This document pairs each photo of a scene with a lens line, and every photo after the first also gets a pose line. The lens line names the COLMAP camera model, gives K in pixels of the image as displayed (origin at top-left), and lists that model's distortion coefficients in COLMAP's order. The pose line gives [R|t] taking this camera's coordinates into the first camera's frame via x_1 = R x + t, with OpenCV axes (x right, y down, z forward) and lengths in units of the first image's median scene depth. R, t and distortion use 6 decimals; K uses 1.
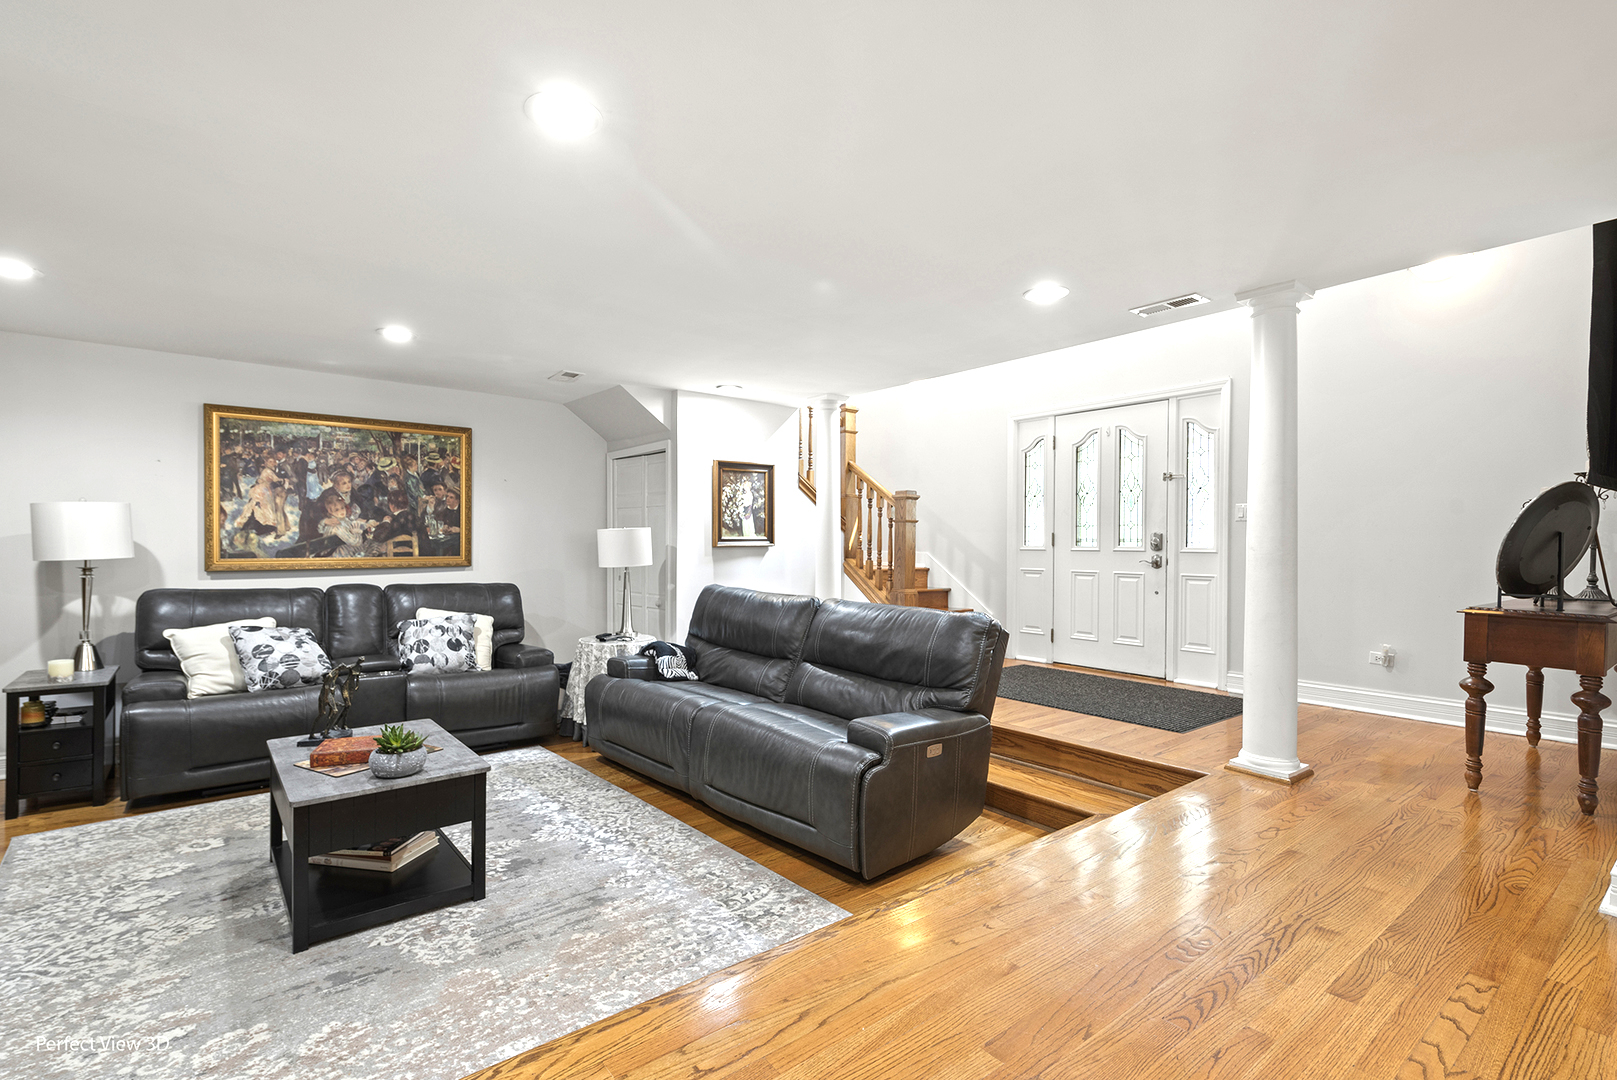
lens RADIAL K [[769.3, 0, 806.7], [0, 769.3, 556.8], [0, 0, 1]] dist [0.000835, 0.001426]
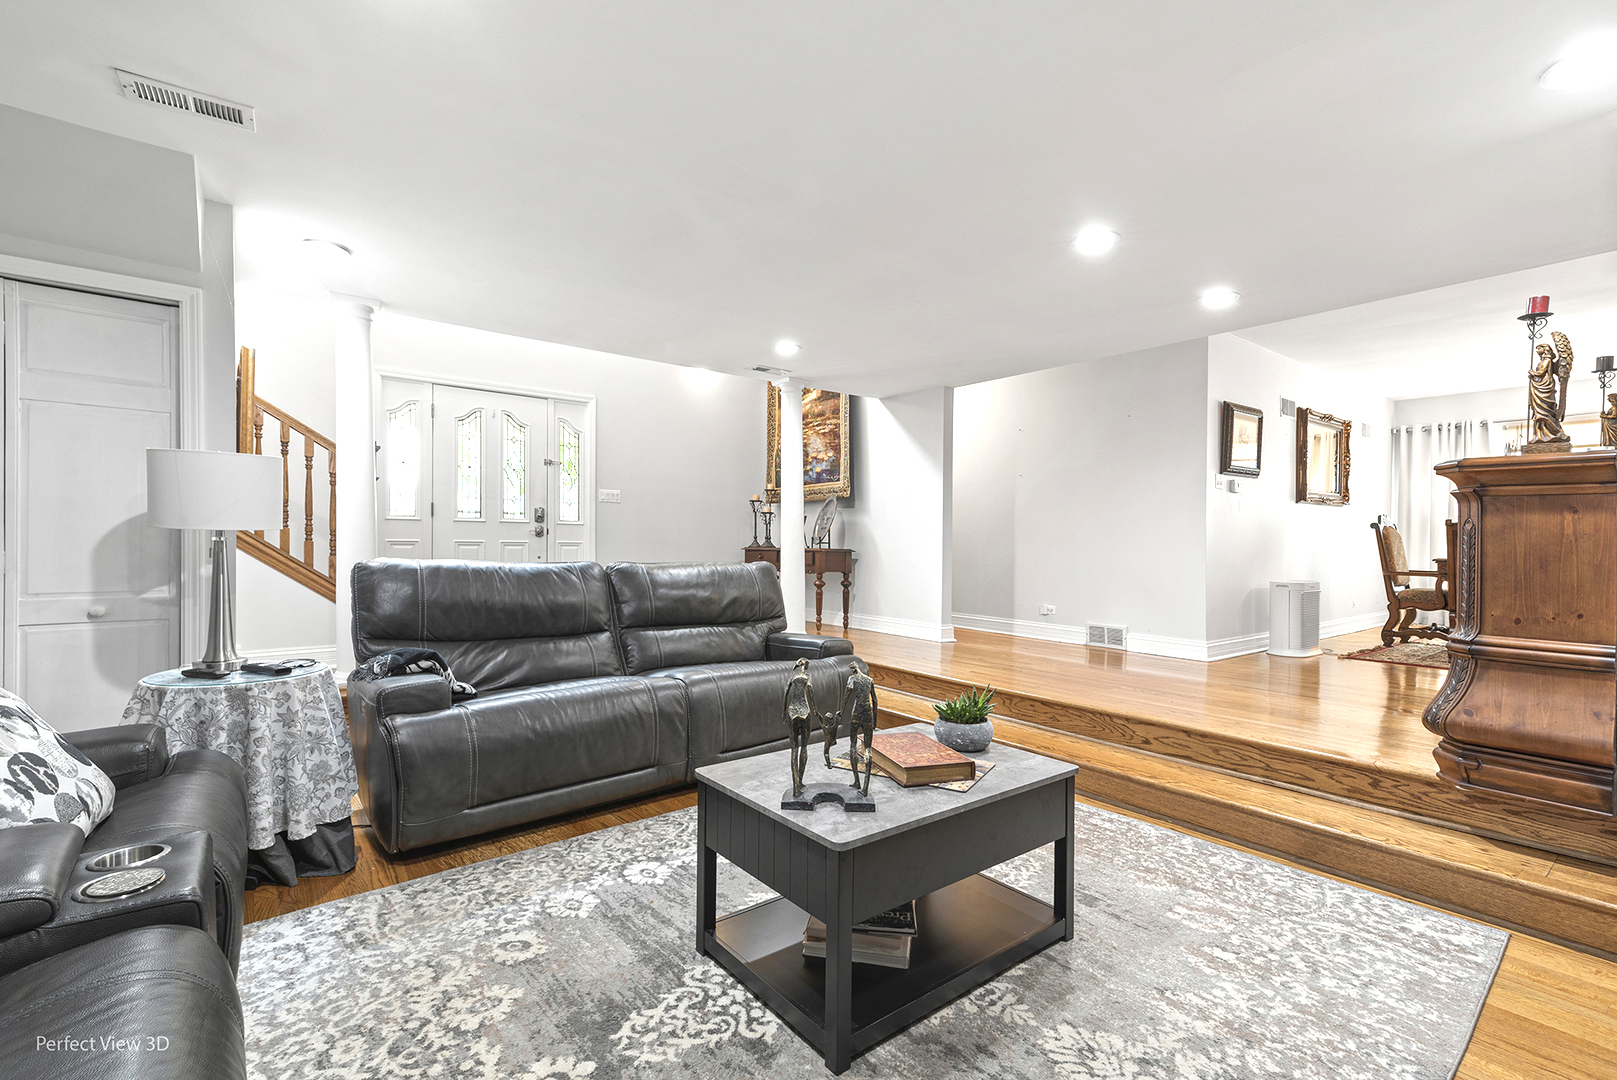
lens RADIAL K [[717.0, 0, 808.5], [0, 717.0, 540.0], [0, 0, 1]] dist [0.022057, -0.000338]
pose [[0.005728, -0.004411, 0.999974, -1.004679], [0.003042, 0.999986, 0.004393, 0.024037], [-0.999979, 0.003017, 0.005742, 0.860803]]
